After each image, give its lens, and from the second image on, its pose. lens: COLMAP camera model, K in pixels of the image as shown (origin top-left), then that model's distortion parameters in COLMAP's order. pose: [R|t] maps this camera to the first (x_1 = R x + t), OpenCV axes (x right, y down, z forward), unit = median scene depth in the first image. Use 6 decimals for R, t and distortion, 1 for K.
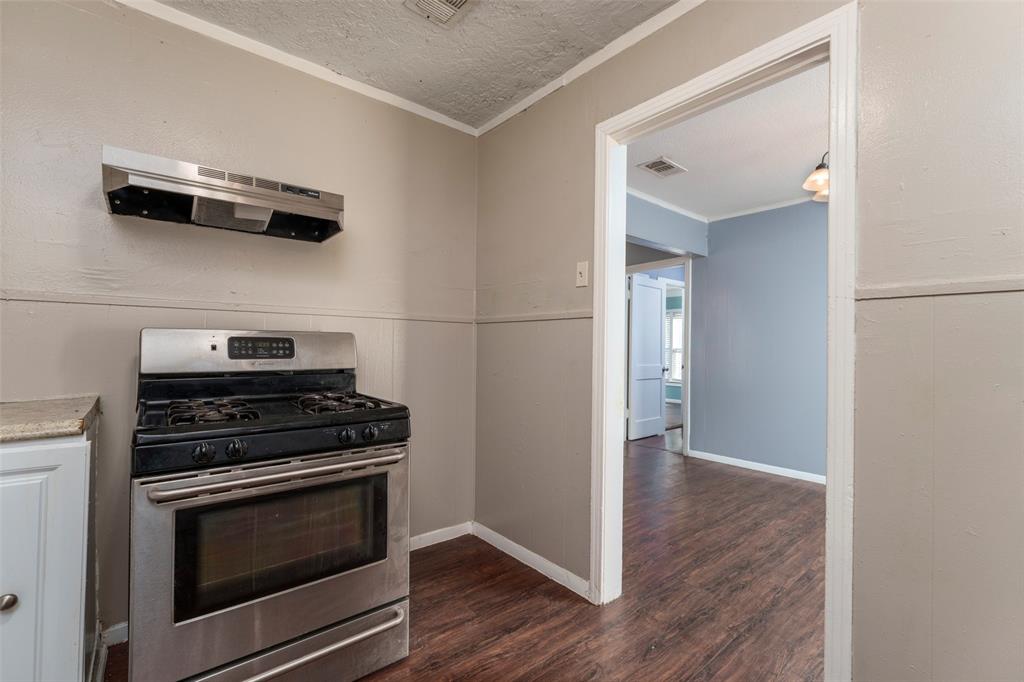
lens RADIAL K [[441.2, 0, 512.0], [0, 441.2, 341.0], [0, 0, 1]] dist [-0.001550, -0.000292]
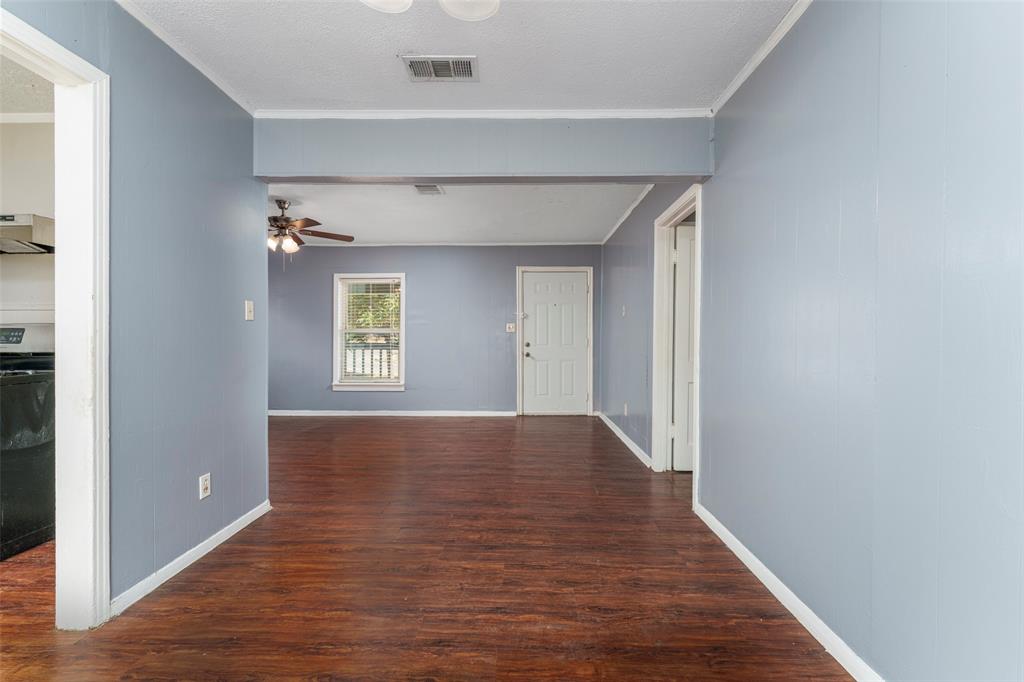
lens RADIAL K [[428.6, 0, 512.0], [0, 428.6, 341.0], [0, 0, 1]] dist [0.000589, 0.000128]
pose [[0.758397, -0.005450, -0.651771, 0.981706], [0.014608, 0.999856, 0.008637, 0.027765], [0.651630, -0.016071, 0.758367, 0.651988]]
